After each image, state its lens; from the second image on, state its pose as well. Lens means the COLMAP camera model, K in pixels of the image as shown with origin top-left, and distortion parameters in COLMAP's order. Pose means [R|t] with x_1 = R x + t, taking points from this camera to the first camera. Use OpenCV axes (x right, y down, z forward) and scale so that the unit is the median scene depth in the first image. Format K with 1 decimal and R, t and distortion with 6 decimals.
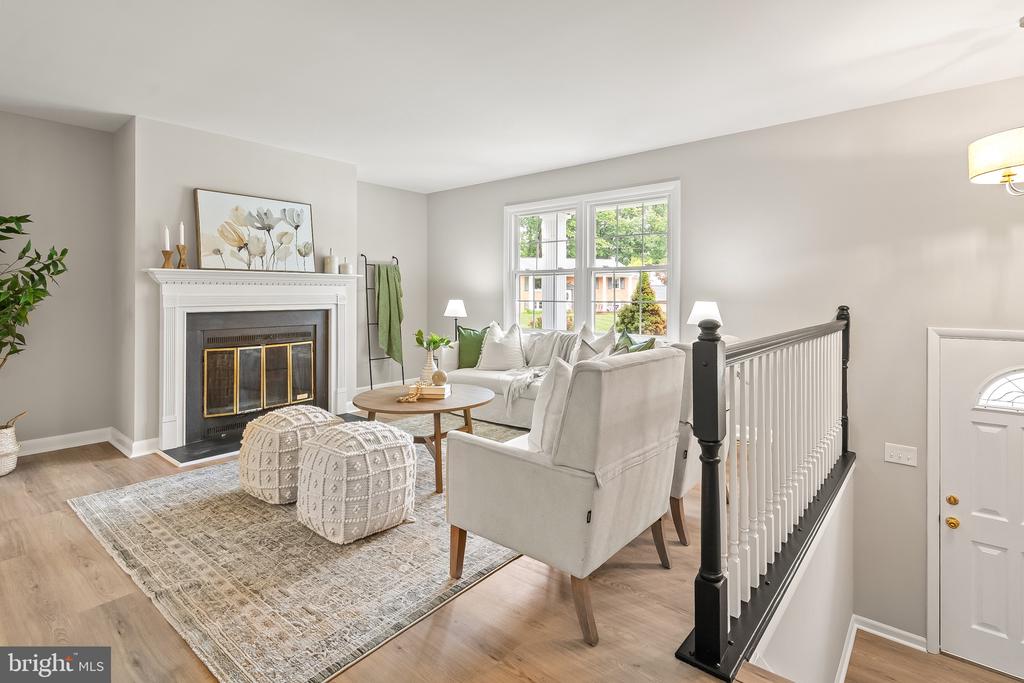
lens RADIAL K [[505.5, 0, 512.0], [0, 505.5, 297.0], [0, 0, 1]] dist [0.000216, -0.003757]
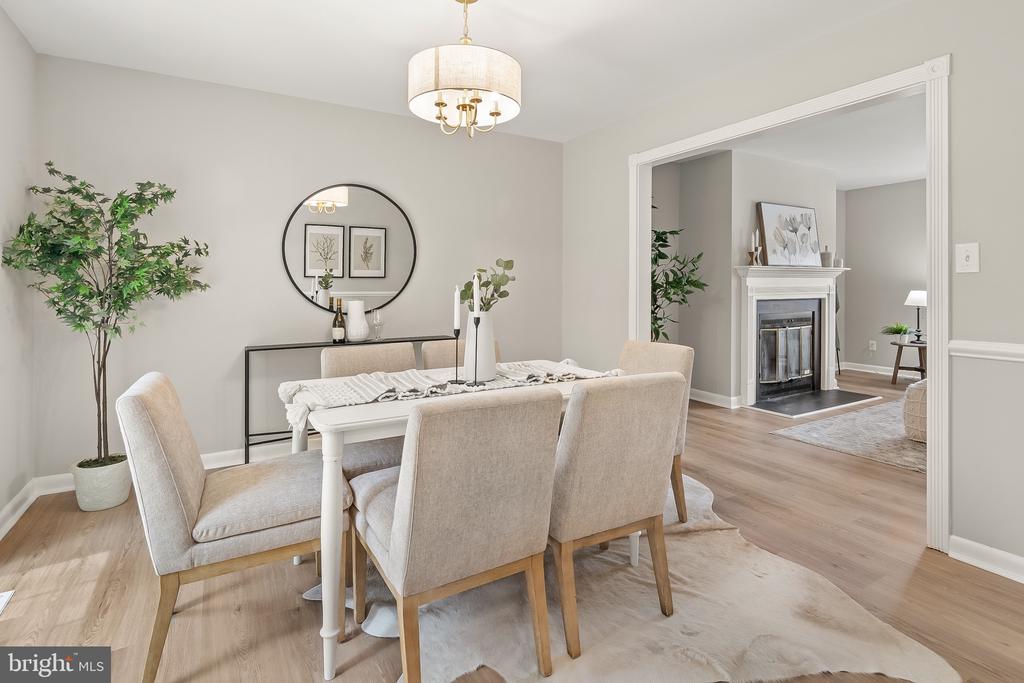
lens RADIAL K [[505.5, 0, 513.0], [0, 505.5, 288.3], [0, 0, 1]] dist [0.000216, -0.003757]
pose [[0.942097, 0.001313, -0.335337, -0.737832], [-0.000489, 0.999997, 0.002542, -0.000916], [0.335339, -0.002231, 0.942095, -0.377970]]
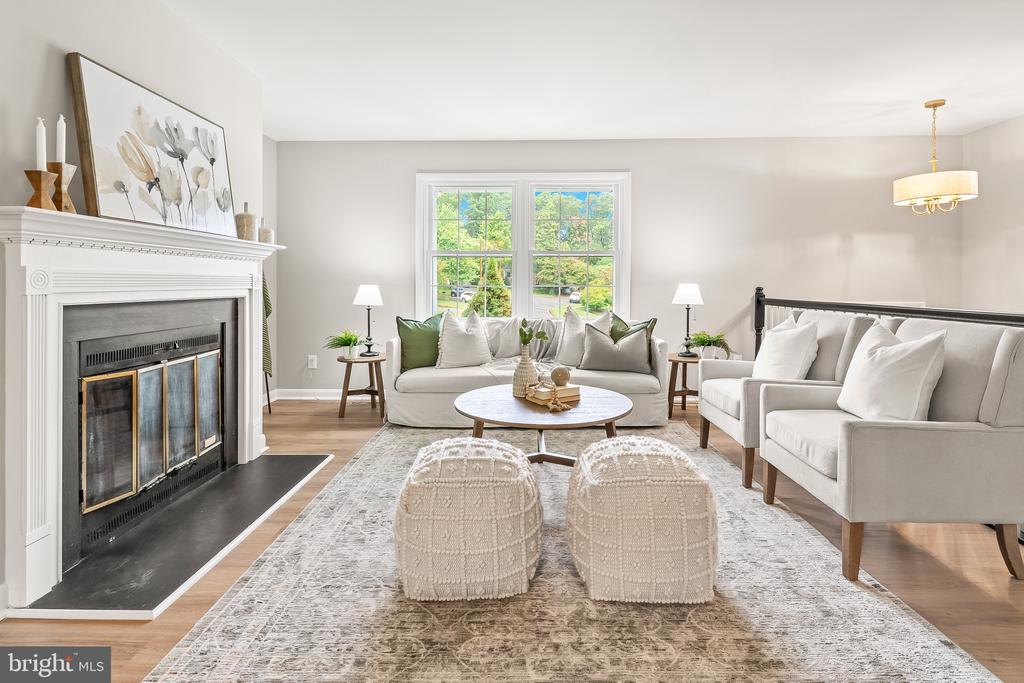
lens RADIAL K [[505.5, 0, 512.2], [0, 505.5, 287.0], [0, 0, 1]] dist [0.000216, -0.003757]
pose [[0.779516, -0.002152, 0.626378, -0.567098], [0.002047, 0.999998, 0.000889, 0.012952], [-0.626379, 0.000589, 0.779519, 0.330016]]
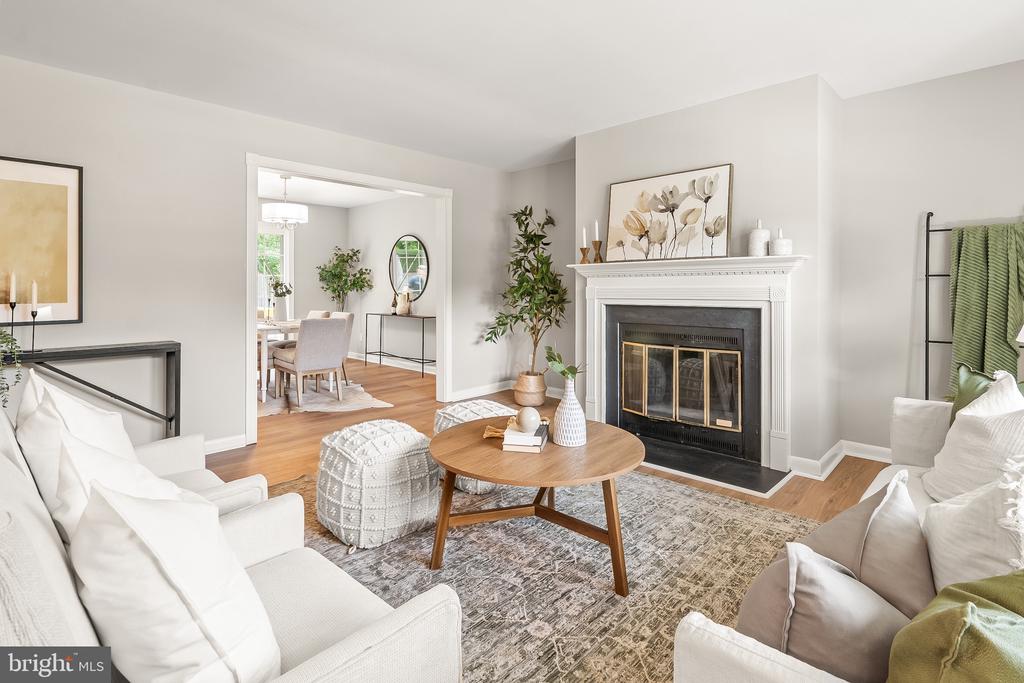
lens RADIAL K [[505.5, 0, 517.1], [0, 505.5, 287.6], [0, 0, 1]] dist [0.000216, -0.003757]
pose [[-0.053491, 0.002718, -0.998565, 0.389312], [-0.000539, 0.999996, 0.002751, -0.006319], [0.998568, 0.000686, -0.053490, 0.812922]]
